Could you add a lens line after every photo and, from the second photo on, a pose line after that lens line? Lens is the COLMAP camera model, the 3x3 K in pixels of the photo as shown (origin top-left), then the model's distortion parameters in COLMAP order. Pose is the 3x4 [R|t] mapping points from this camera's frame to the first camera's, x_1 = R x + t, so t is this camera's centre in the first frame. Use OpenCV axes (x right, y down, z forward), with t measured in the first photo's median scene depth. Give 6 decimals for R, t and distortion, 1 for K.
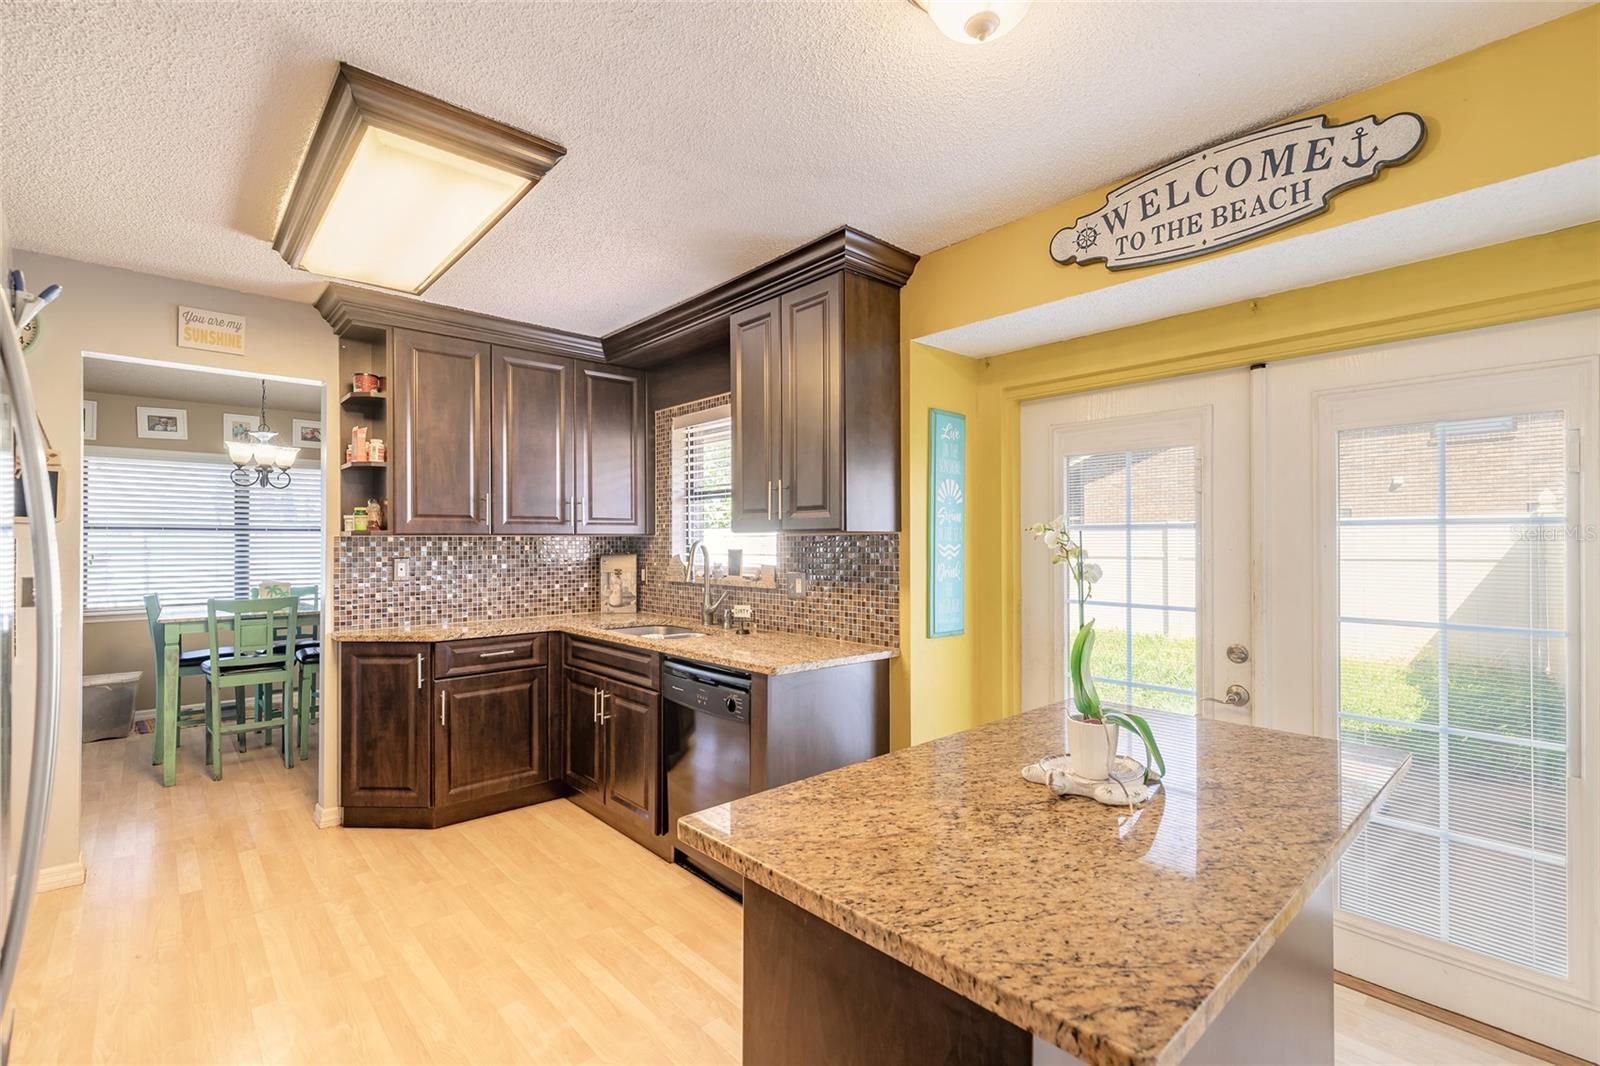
lens RADIAL K [[720.3, 0, 794.7], [0, 720.3, 537.7], [0, 0, 1]] dist [0.003607, 0.001189]
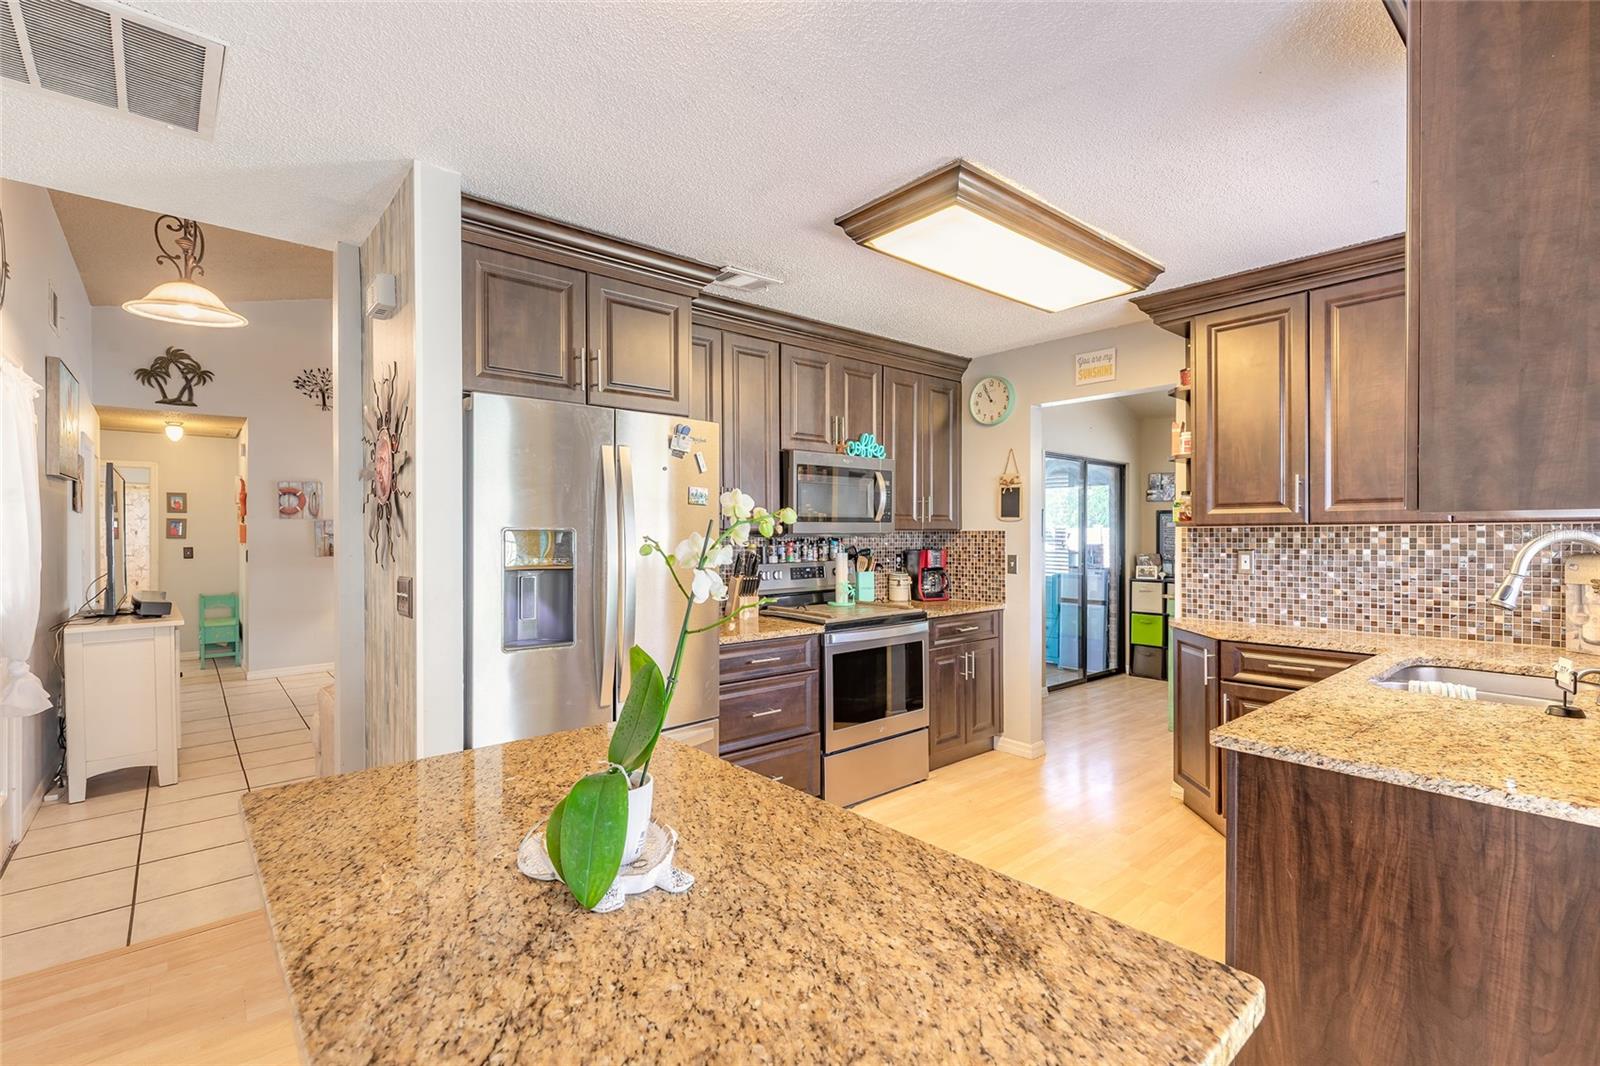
lens RADIAL K [[720.3, 0, 797.3], [0, 720.3, 535.7], [0, 0, 1]] dist [0.003607, 0.001189]
pose [[-0.020094, 0.005994, -0.999780, 1.207150], [0.006463, 0.999962, 0.005865, 0.001512], [0.999777, -0.006344, -0.020131, 1.270823]]
